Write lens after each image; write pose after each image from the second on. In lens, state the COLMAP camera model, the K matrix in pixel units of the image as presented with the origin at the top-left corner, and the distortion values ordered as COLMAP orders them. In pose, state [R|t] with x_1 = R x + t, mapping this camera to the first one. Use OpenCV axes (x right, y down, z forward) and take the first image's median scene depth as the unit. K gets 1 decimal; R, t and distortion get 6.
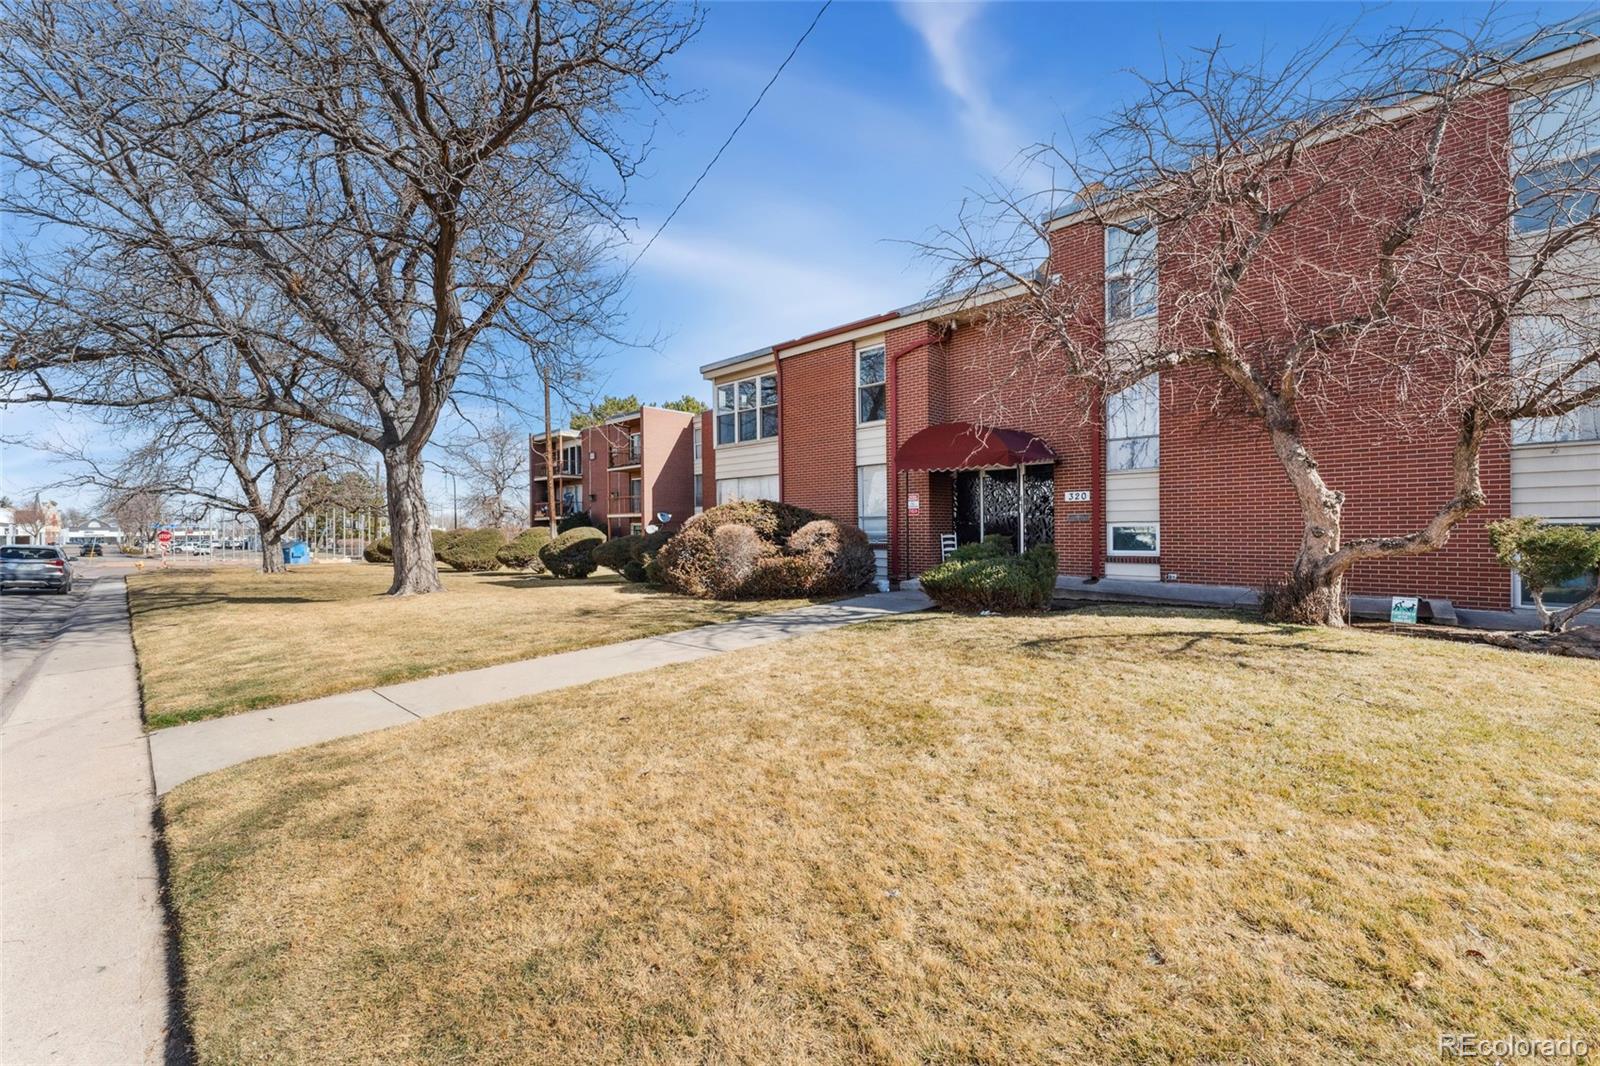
lens RADIAL K [[656.1, 0, 794.4], [0, 656.1, 529.3], [0, 0, 1]] dist [0.000646, -0.000128]
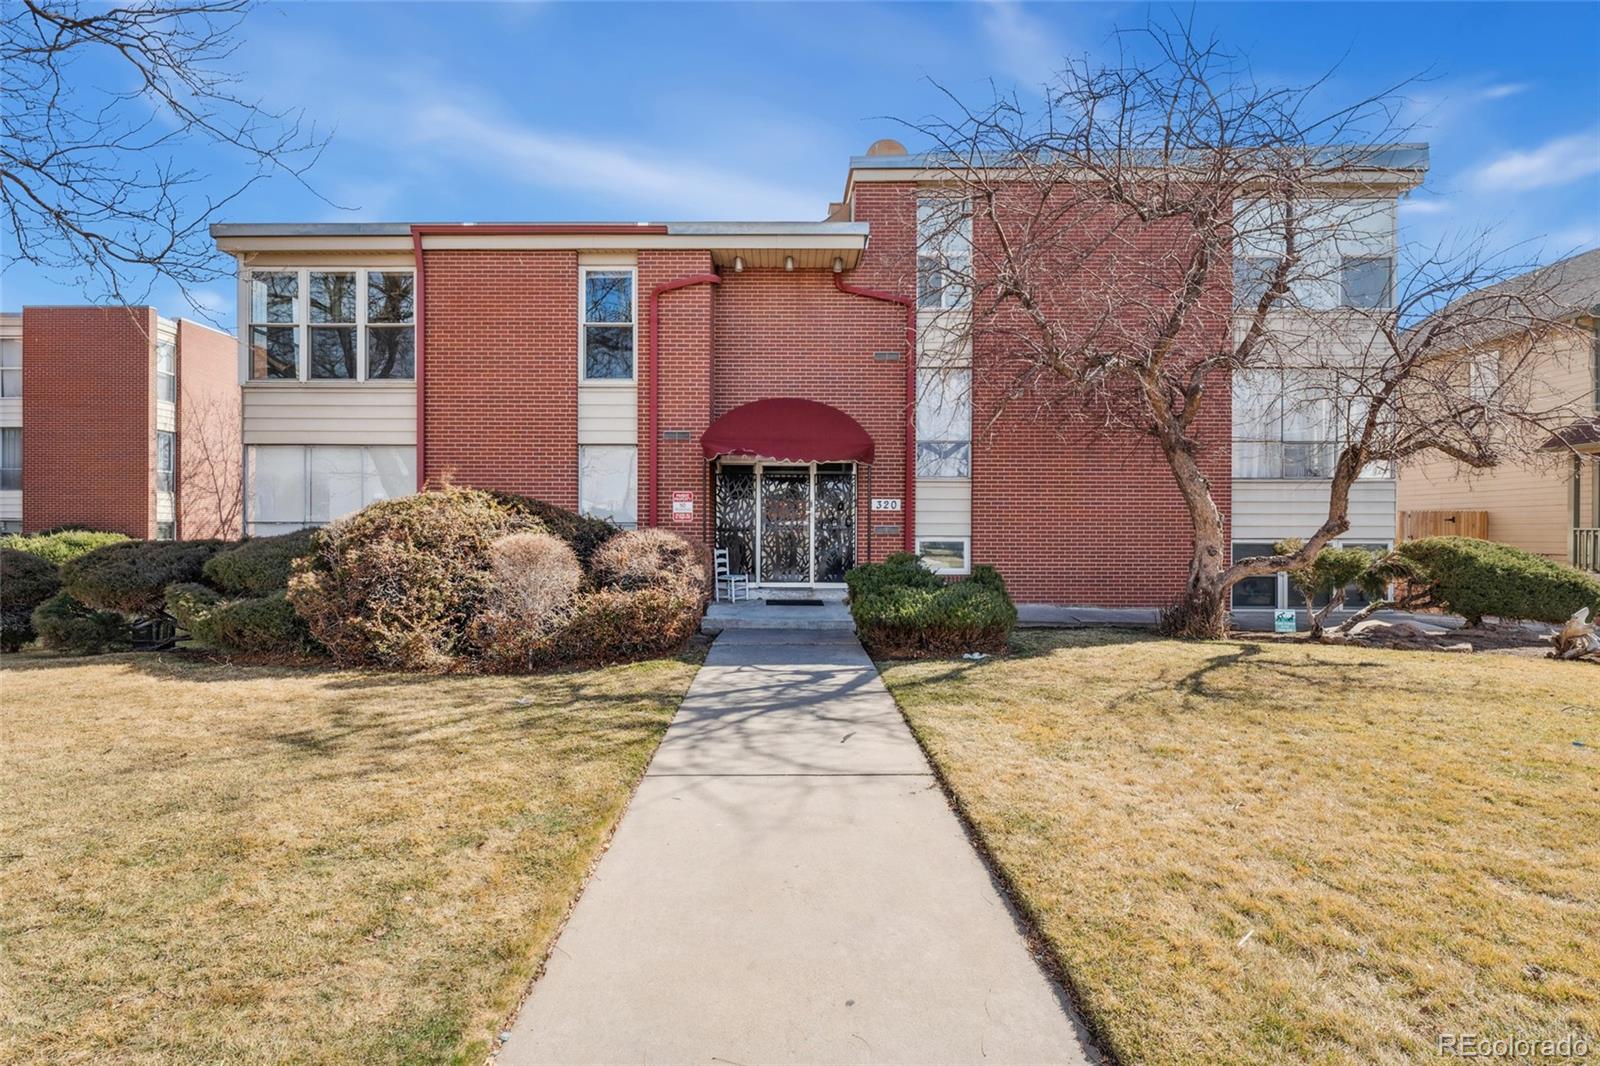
lens RADIAL K [[807.2, 0, 801.6], [0, 807.2, 532.7], [0, 0, 1]] dist [-0.000266, -0.000086]
pose [[0.723497, 0.013144, 0.690203, -0.333555], [-0.010132, 0.999913, -0.008422, -0.004170], [-0.690253, -0.000899, 0.723567, 0.300194]]
